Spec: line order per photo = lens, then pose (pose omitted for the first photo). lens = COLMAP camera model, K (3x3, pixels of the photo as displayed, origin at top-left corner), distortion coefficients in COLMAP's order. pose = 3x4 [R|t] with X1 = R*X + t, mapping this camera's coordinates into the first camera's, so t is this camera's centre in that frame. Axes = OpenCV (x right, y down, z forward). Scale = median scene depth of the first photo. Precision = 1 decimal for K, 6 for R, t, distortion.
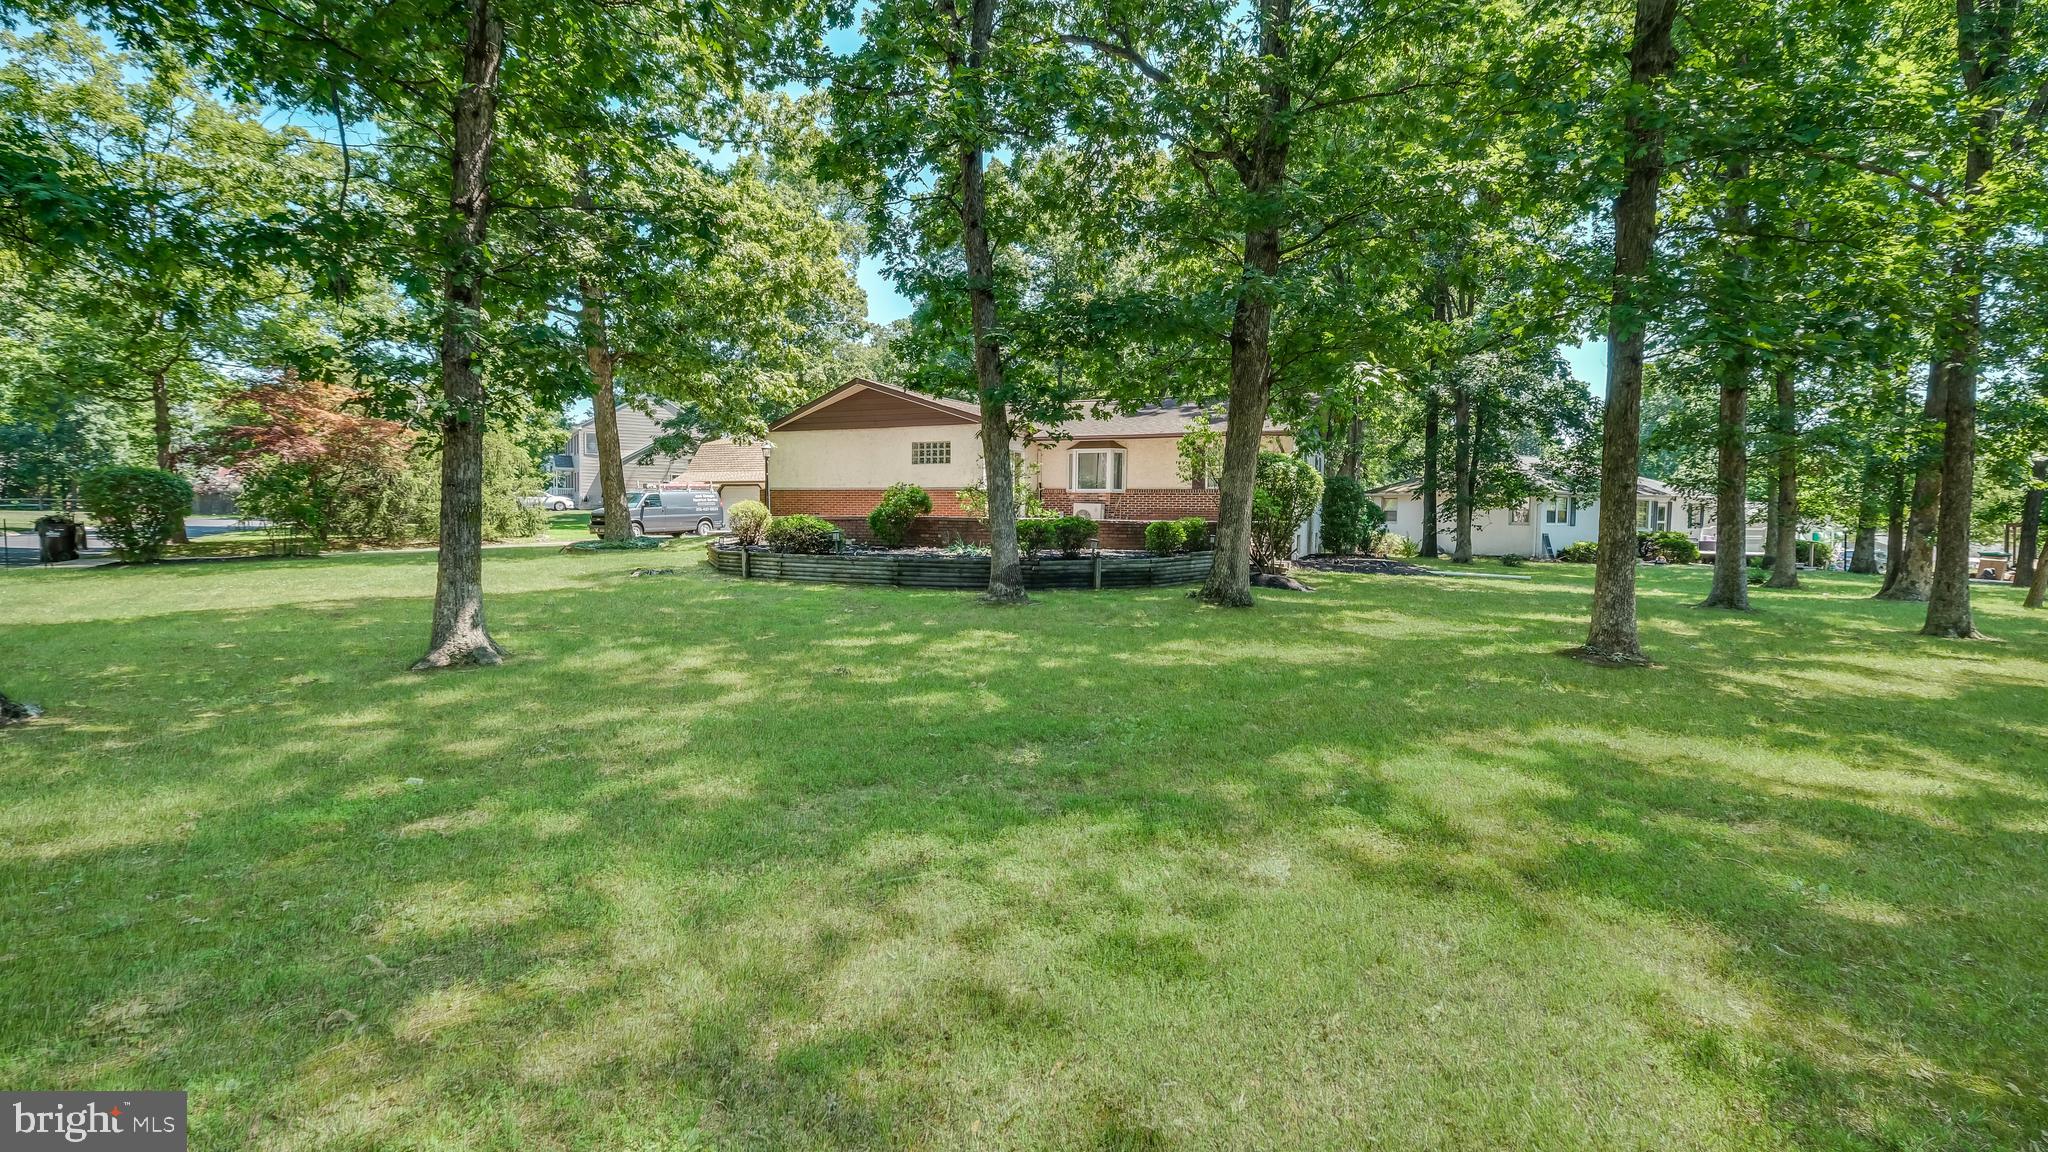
lens RADIAL K [[931.9, 0, 1023.0], [0, 931.9, 544.3], [0, 0, 1]] dist [-0.000916, -0.000164]
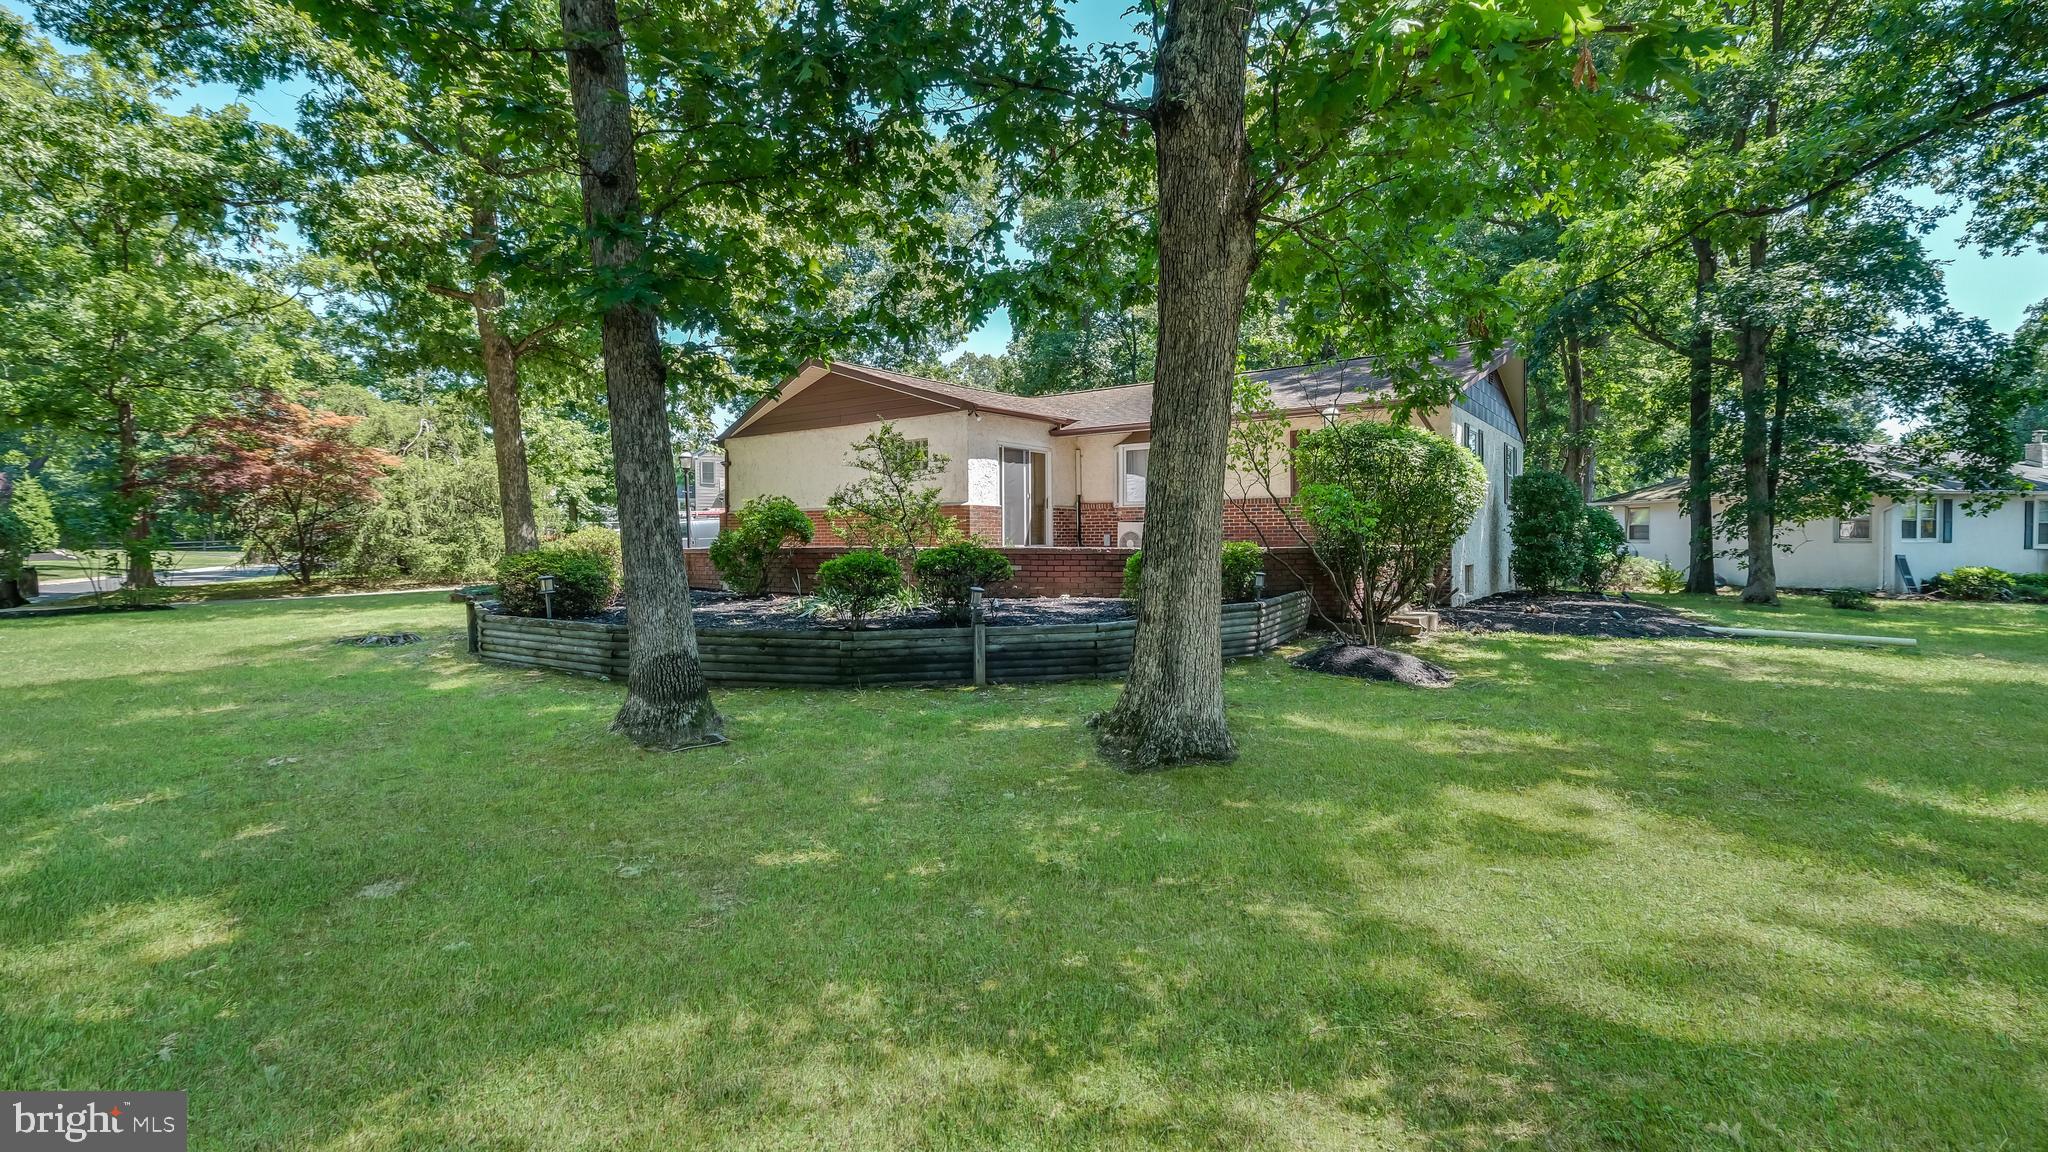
lens RADIAL K [[931.9, 0, 1023.0], [0, 931.9, 544.3], [0, 0, 1]] dist [-0.000916, -0.000164]
pose [[0.976337, -0.016067, -0.215657, 0.109644], [0.010187, 0.999546, -0.028350, -0.007419], [0.216015, 0.025482, 0.976058, 0.252325]]
